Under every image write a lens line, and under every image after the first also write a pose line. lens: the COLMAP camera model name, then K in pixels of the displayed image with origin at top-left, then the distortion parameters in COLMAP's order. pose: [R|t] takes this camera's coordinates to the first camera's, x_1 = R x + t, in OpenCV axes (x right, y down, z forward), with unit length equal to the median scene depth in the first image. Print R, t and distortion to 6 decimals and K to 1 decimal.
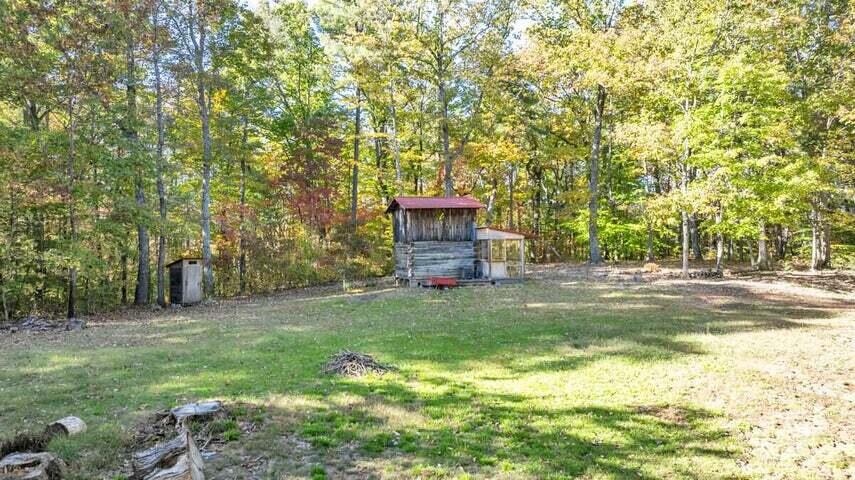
lens RADIAL K [[649.7, 0, 419.2], [0, 649.7, 243.0], [0, 0, 1]] dist [0.005101, -0.036123]
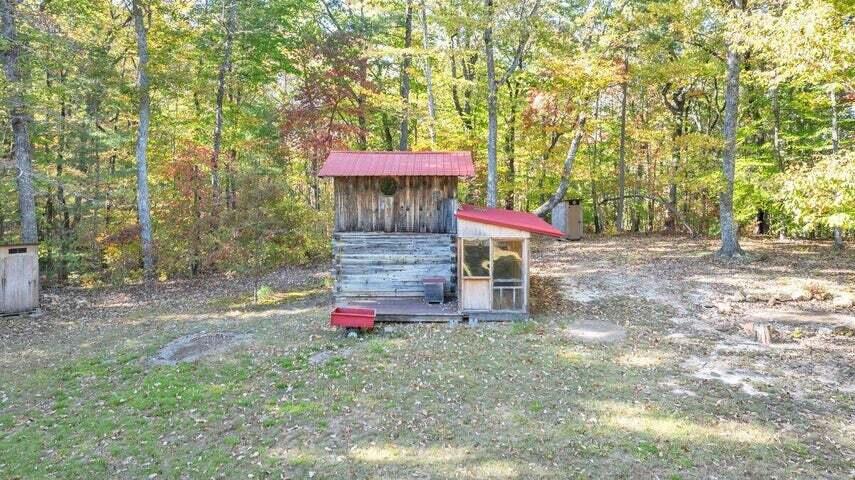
lens RADIAL K [[649.7, 0, 444.3], [0, 649.7, 184.7], [0, 0, 1]] dist [0.005101, -0.036123]
pose [[0.963060, 0.029227, -0.267696, 0.229936], [-0.019517, 0.999054, 0.038860, -0.067776], [0.268579, -0.032200, 0.962719, 0.465633]]
